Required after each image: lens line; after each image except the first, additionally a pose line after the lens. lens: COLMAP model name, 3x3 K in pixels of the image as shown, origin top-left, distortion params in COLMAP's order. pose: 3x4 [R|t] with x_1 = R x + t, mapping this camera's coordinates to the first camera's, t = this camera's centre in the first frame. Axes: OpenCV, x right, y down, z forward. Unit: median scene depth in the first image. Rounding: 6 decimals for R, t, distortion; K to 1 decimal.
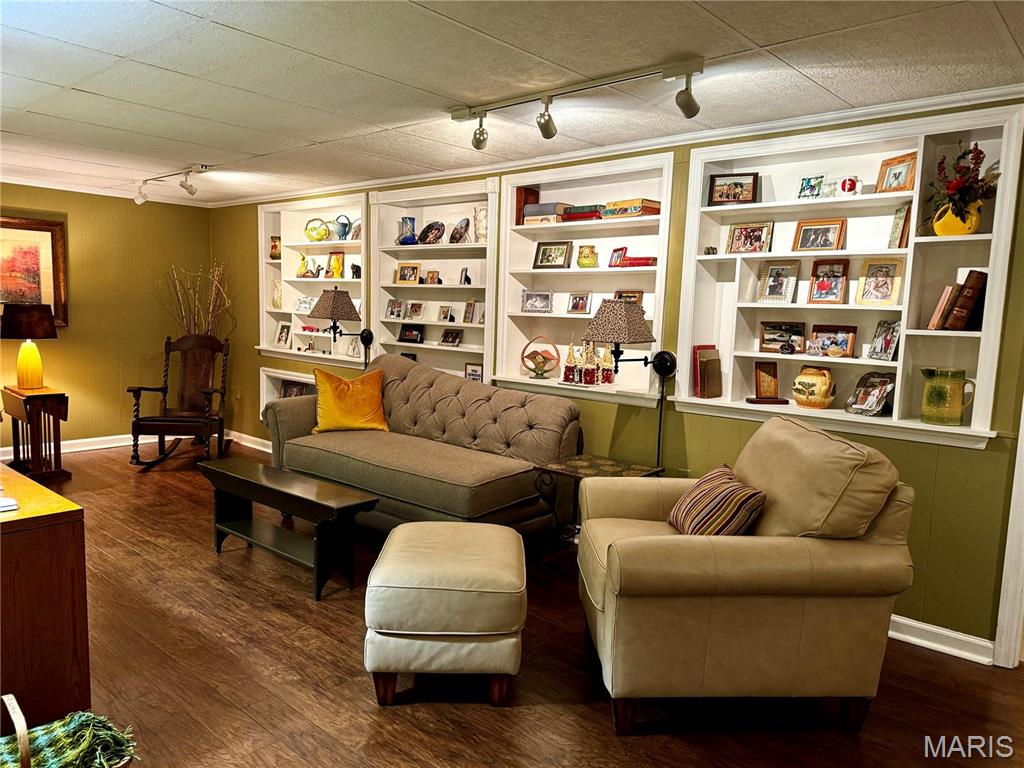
lens RADIAL K [[720.9, 0, 508.4], [0, 720.9, 400.0], [0, 0, 1]] dist [0.140448, -0.269956]
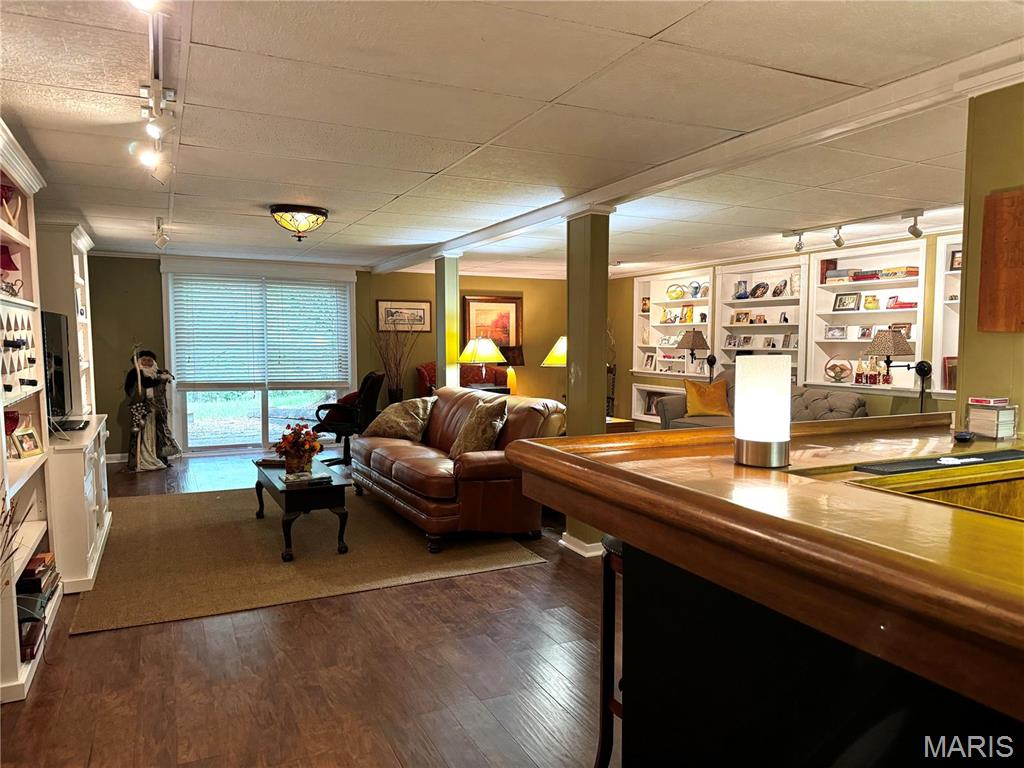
lens RADIAL K [[720.9, 0, 508.4], [0, 720.9, 400.0], [0, 0, 1]] dist [0.140448, -0.269956]
pose [[0.924762, -0.004058, -0.380523, -0.010510], [-0.014024, 0.998900, -0.044734, 0.083340], [0.380286, 0.046705, 0.923689, -0.667601]]
